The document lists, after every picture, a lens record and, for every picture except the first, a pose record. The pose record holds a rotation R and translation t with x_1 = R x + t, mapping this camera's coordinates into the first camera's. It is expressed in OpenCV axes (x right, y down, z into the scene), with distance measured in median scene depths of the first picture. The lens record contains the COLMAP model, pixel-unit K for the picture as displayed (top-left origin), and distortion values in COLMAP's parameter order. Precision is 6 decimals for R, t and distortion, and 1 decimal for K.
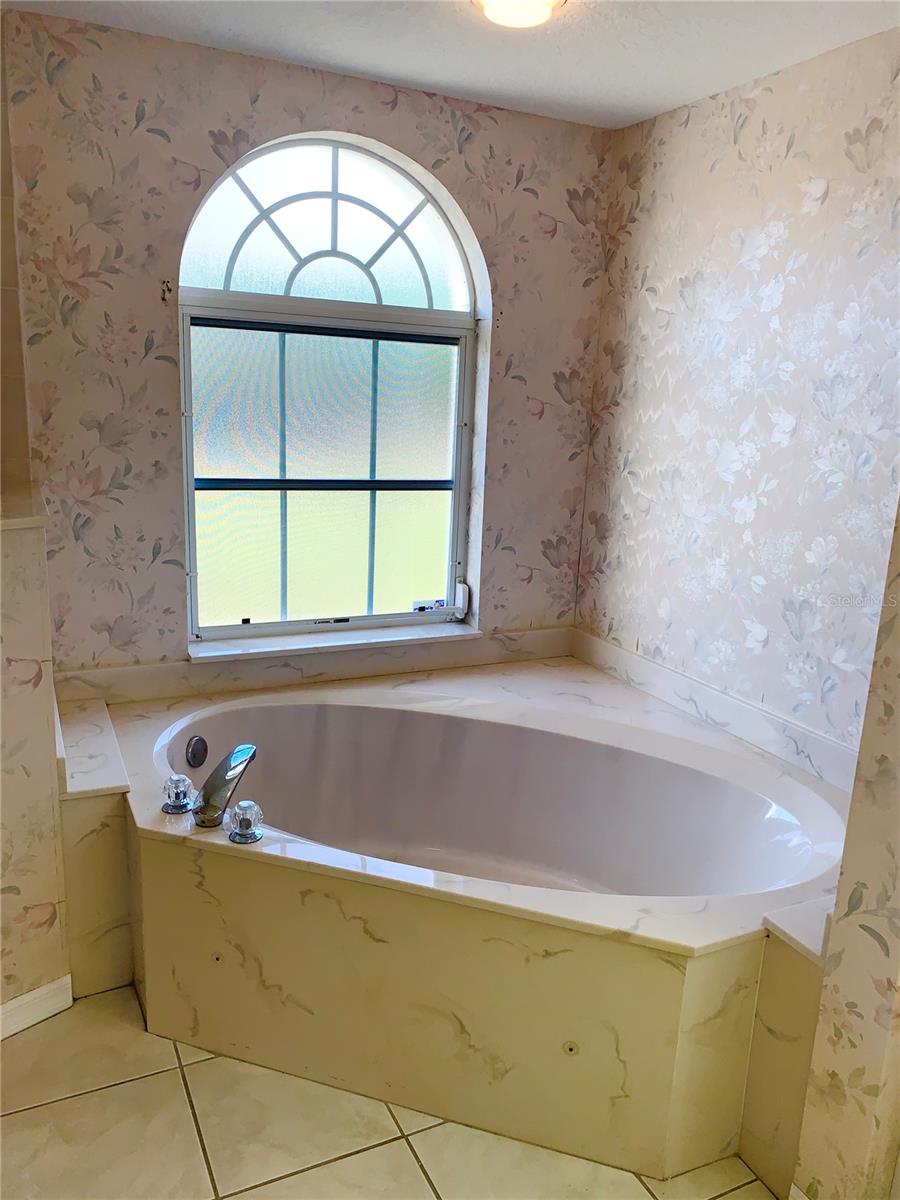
lens RADIAL K [[914.9, 0, 455.3], [0, 914.9, 597.2], [0, 0, 1]] dist [0.051694, -0.067583]
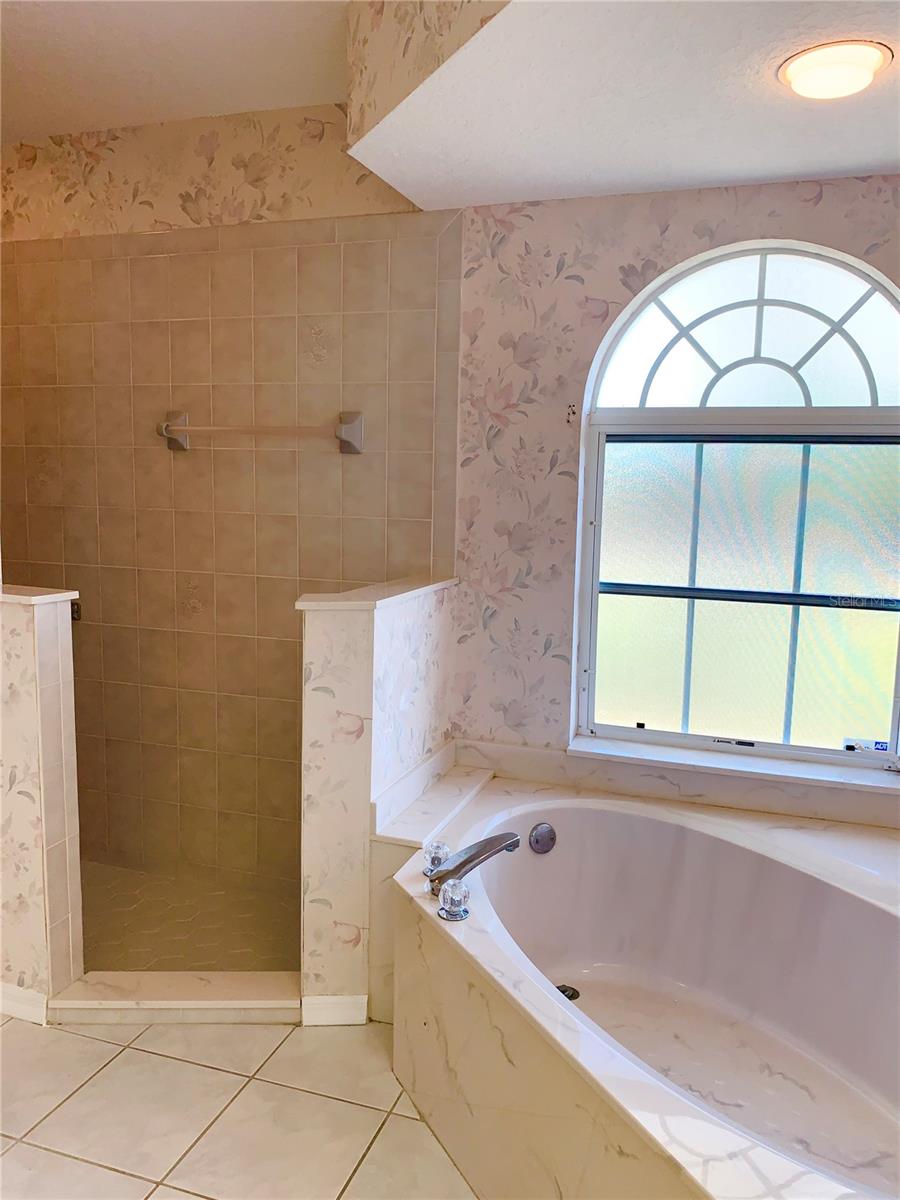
lens RADIAL K [[914.9, 0, 461.2], [0, 914.9, 592.8], [0, 0, 1]] dist [0.051694, -0.067583]
pose [[0.711450, 0.057936, -0.700345, 0.369688], [-0.144561, 0.987347, -0.065175, -0.026792], [0.687707, 0.147611, 0.710823, 0.149316]]
